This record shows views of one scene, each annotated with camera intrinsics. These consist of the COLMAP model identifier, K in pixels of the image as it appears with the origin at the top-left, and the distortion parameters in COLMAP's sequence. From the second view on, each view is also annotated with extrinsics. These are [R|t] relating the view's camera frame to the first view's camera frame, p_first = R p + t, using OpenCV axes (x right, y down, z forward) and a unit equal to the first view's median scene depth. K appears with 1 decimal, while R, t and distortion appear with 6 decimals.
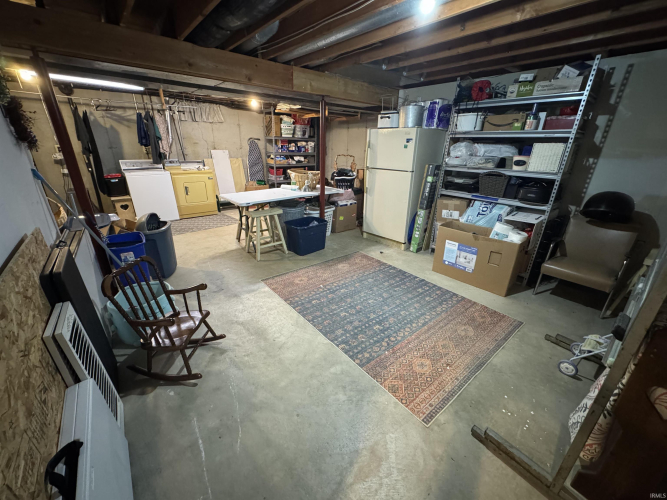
lens RADIAL K [[265.9, 0, 334.7], [0, 265.9, 250.0], [0, 0, 1]] dist [0.001497, -0.000886]
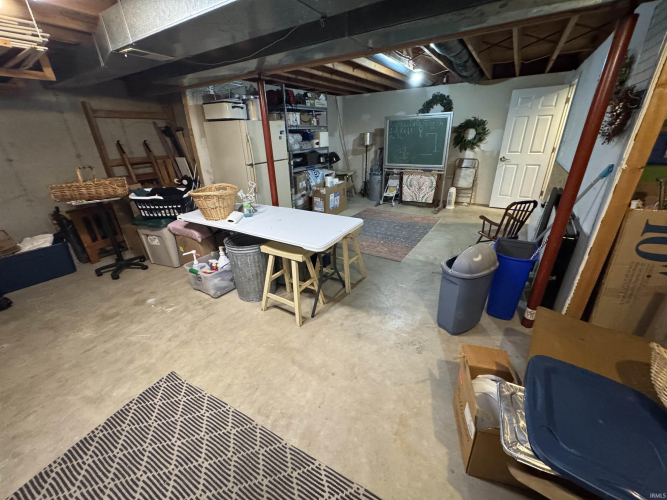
lens RADIAL K [[265.9, 0, 336.5], [0, 265.9, 249.5], [0, 0, 1]] dist [0.001497, -0.000886]
pose [[-0.301730, -0.399571, 0.865623, -1.130592], [0.371079, 0.787124, 0.492683, -0.567397], [-0.878214, 0.469871, -0.089227, 1.306975]]
